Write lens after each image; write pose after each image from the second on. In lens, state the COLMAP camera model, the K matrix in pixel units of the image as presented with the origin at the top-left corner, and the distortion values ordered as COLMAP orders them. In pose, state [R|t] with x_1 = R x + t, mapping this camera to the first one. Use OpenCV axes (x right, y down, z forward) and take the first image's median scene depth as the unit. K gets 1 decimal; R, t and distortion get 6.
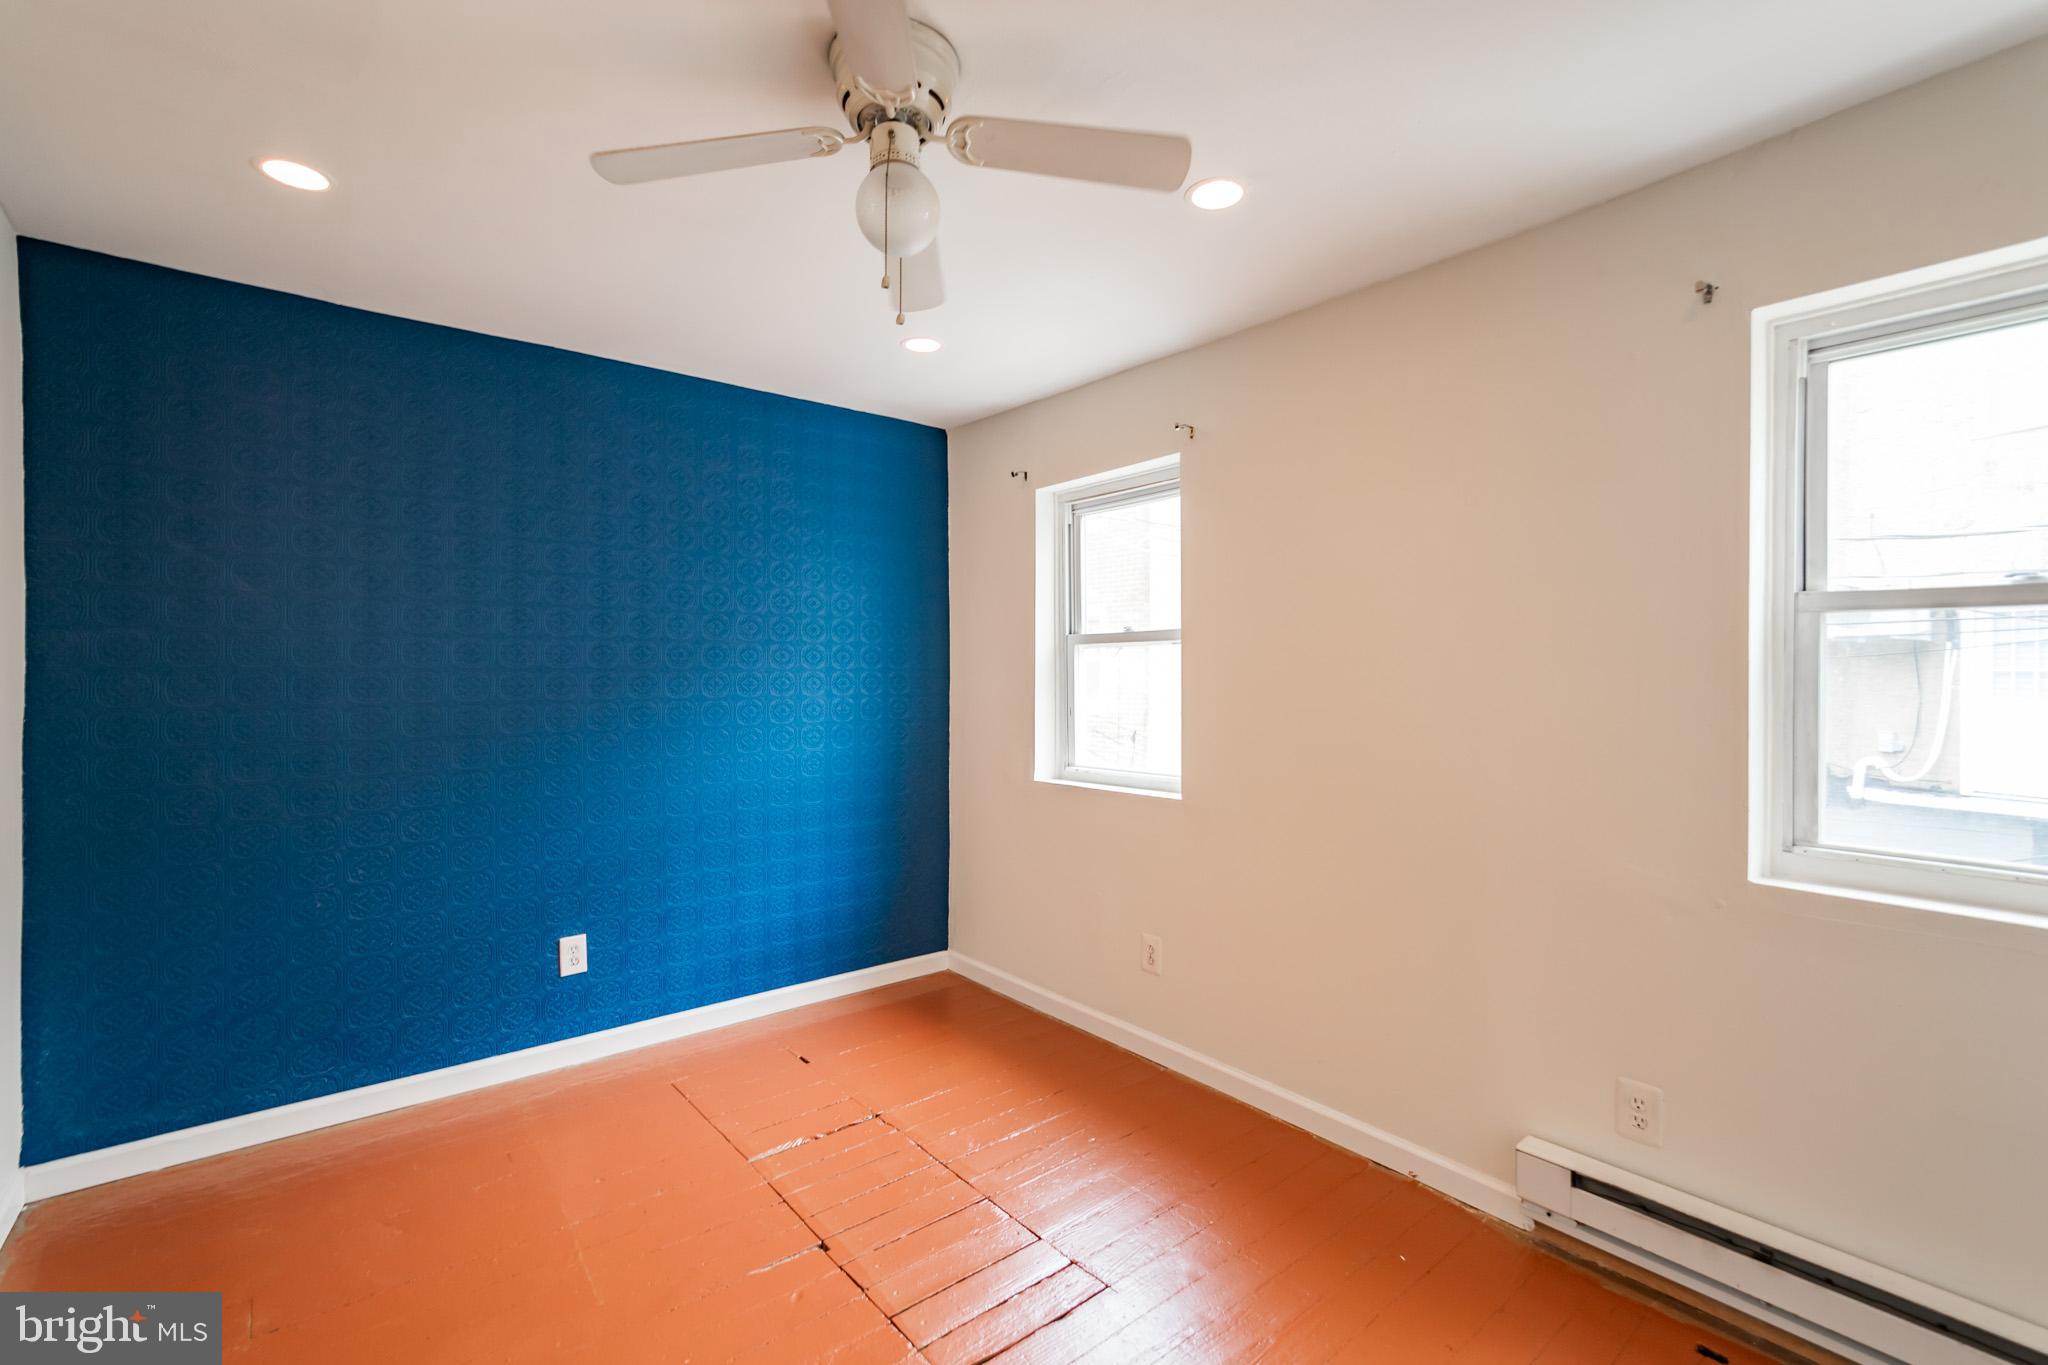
lens RADIAL K [[917.7, 0, 1023.5], [0, 917.7, 664.4], [0, 0, 1]] dist [0.005067, 0.000973]
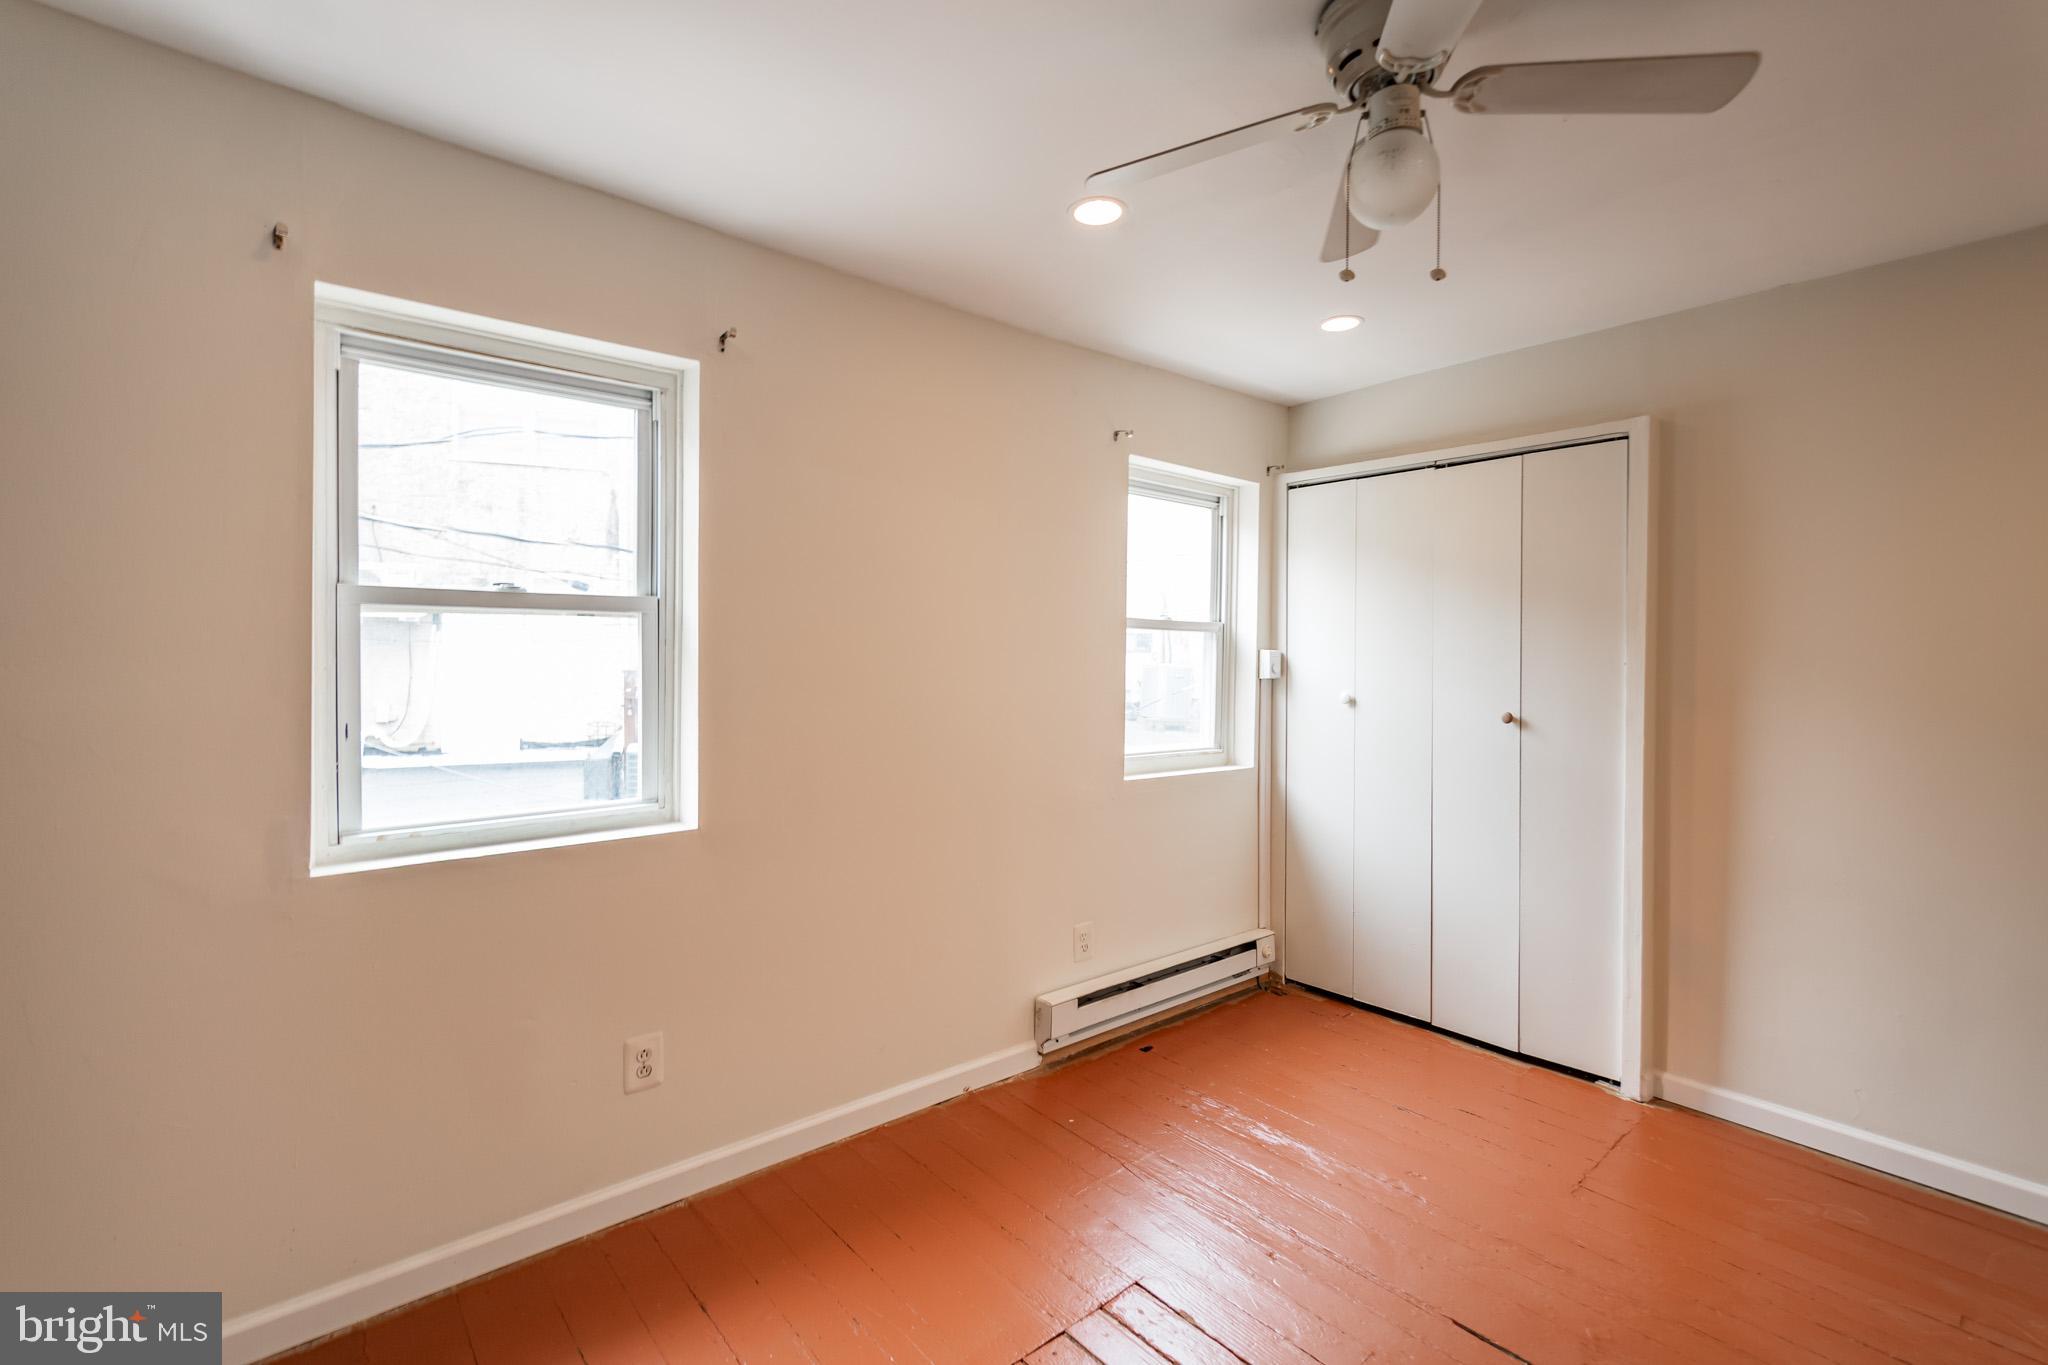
lens RADIAL K [[917.7, 0, 985.7], [0, 917.7, 668.6], [0, 0, 1]] dist [0.005067, 0.000973]
pose [[-0.006459, -0.014700, 0.999871, -0.520535], [-0.014650, 0.999786, 0.014604, 0.003031], [-0.999872, -0.014554, -0.006673, 0.703603]]
